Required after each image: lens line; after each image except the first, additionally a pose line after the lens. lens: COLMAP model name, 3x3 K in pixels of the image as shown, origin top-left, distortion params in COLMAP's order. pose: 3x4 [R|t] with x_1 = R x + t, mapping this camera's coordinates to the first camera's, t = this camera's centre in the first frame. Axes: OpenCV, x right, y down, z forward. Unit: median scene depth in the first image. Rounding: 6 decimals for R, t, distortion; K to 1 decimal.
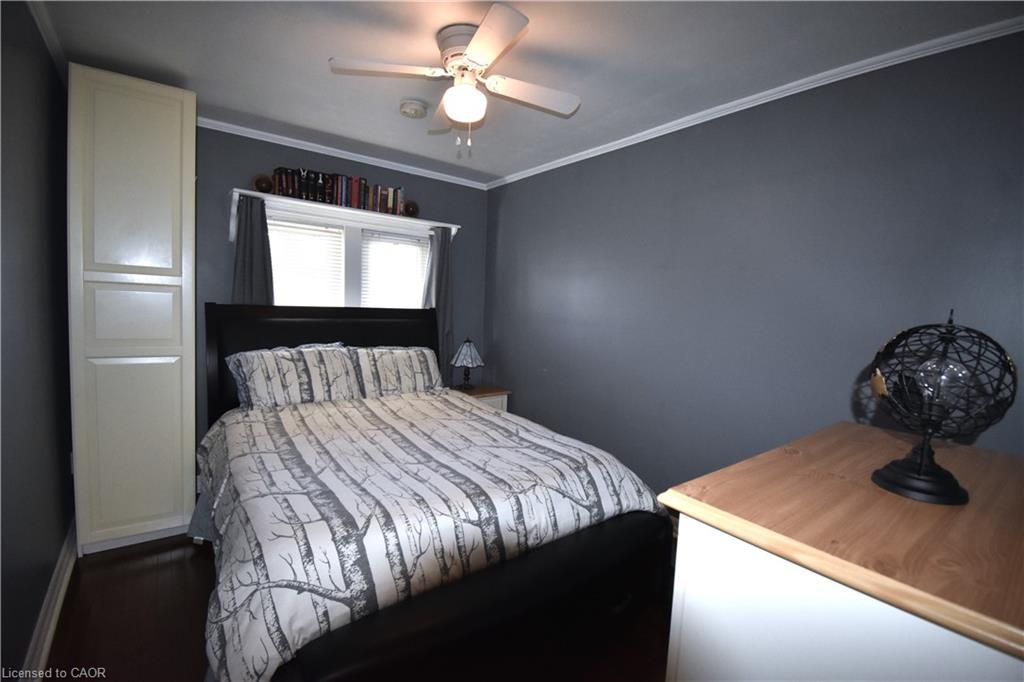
lens RADIAL K [[456.1, 0, 516.8], [0, 456.1, 335.6], [0, 0, 1]] dist [0.019532, -0.025079]
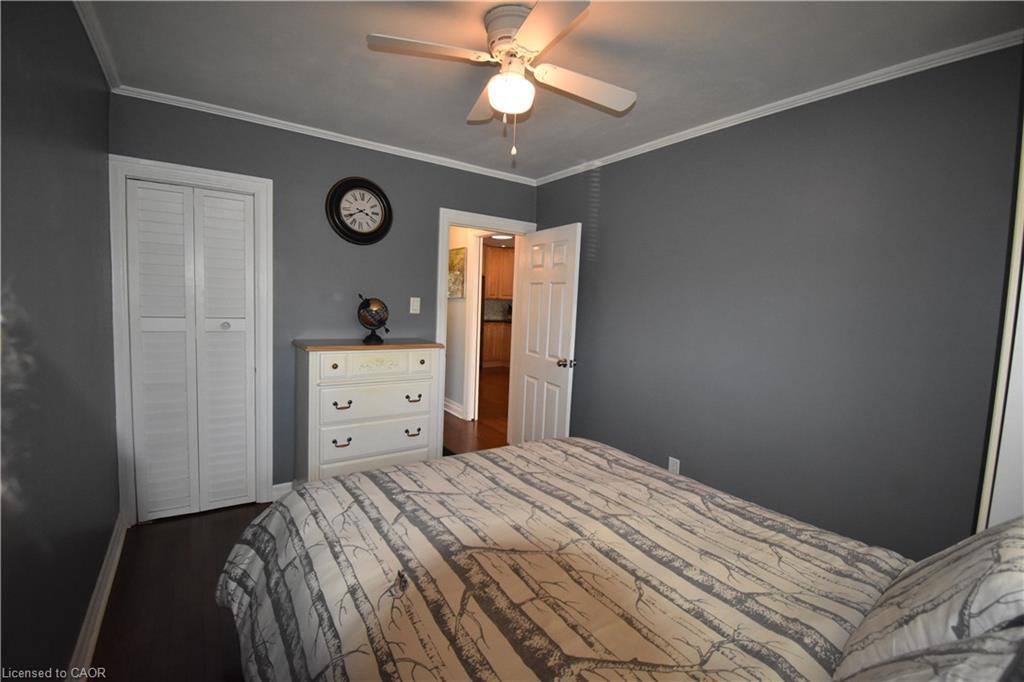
lens RADIAL K [[456.1, 0, 516.8], [0, 456.1, 335.6], [0, 0, 1]] dist [0.019532, -0.025079]
pose [[-0.994949, -0.084598, 0.054042, -0.203680], [-0.075567, 0.985556, 0.151553, -0.159790], [-0.066082, 0.146703, -0.986971, 1.863318]]
